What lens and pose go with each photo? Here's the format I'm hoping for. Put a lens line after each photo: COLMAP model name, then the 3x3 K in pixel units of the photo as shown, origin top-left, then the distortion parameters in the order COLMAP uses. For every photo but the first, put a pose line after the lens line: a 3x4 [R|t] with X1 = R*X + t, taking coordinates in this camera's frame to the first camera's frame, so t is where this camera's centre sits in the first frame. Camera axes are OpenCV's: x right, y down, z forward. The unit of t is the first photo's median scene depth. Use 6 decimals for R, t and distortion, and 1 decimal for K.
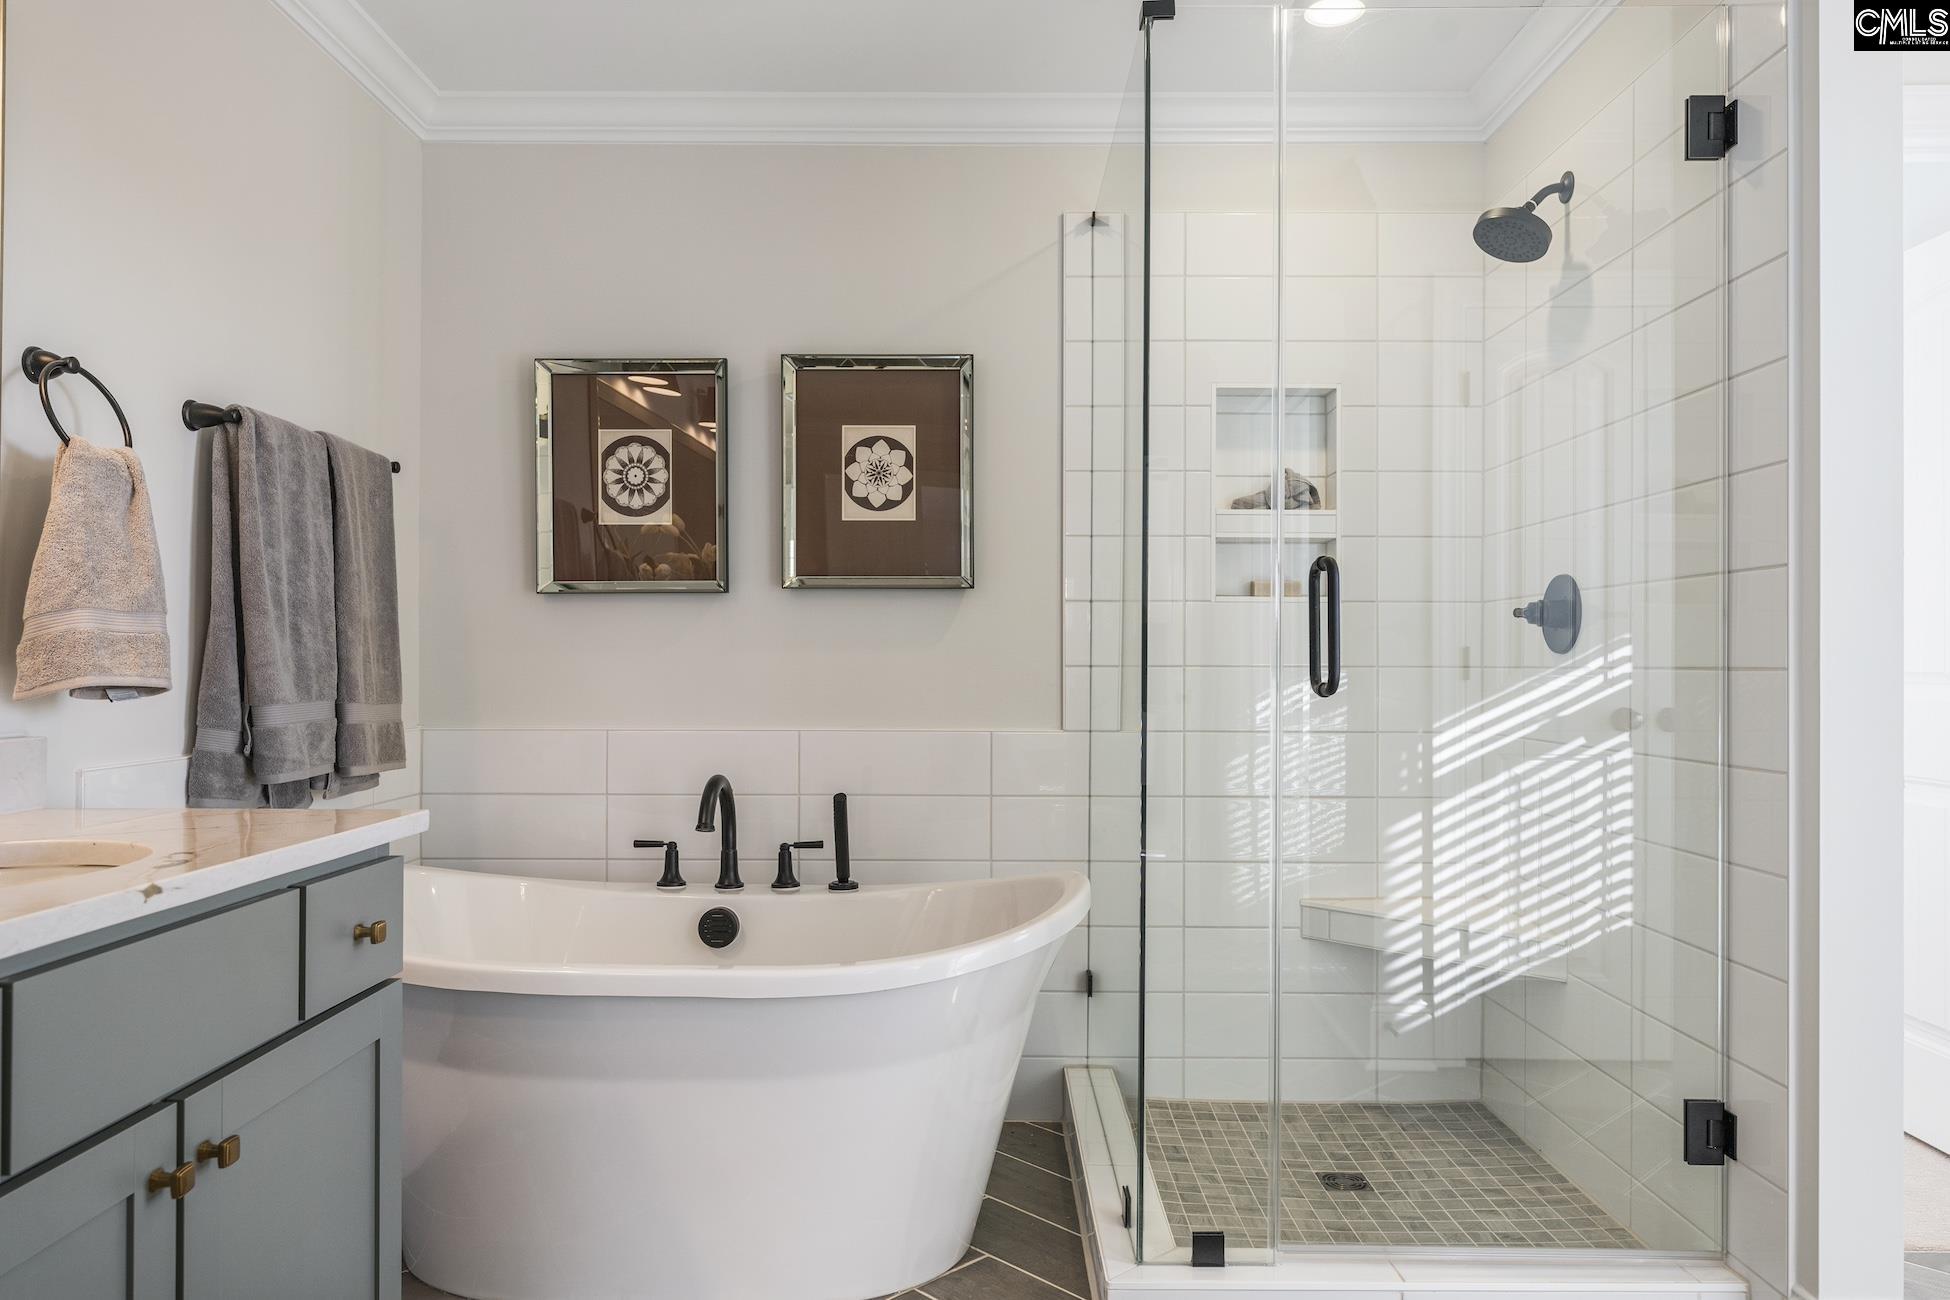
lens RADIAL K [[1305.6, 0, 972.4], [0, 1305.6, 656.0], [0, 0, 1]] dist [0.002858, 0.002966]
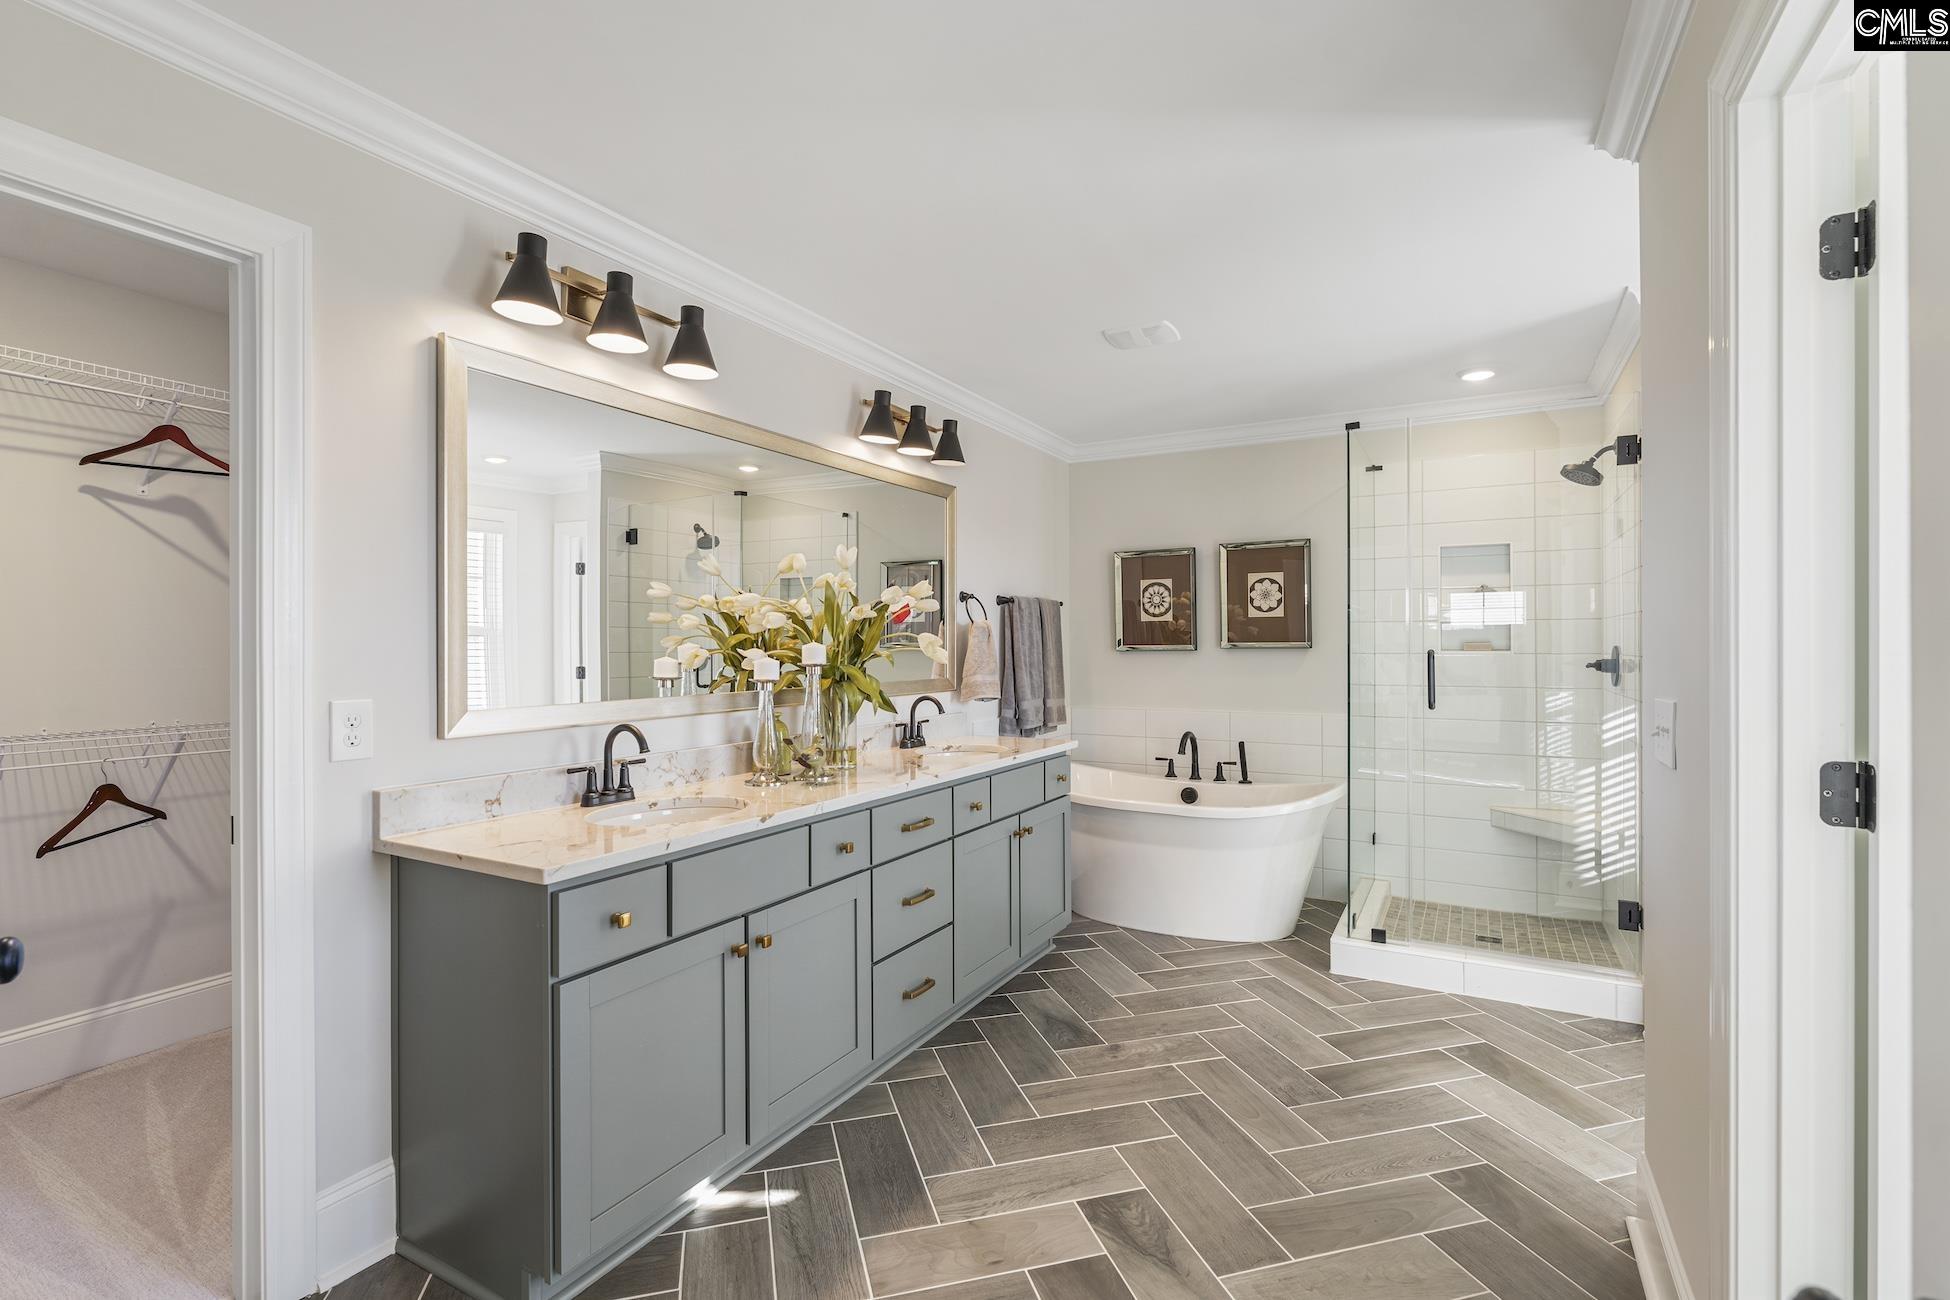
lens RADIAL K [[895.4, 0, 974.3], [0, 895.4, 646.8], [0, 0, 1]] dist [-0.003279, -0.000205]
pose [[0.880318, -0.004885, -0.474359, 0.223970], [0.008608, 0.999947, 0.005677, -0.071121], [0.474306, -0.009081, 0.880313, -0.587061]]
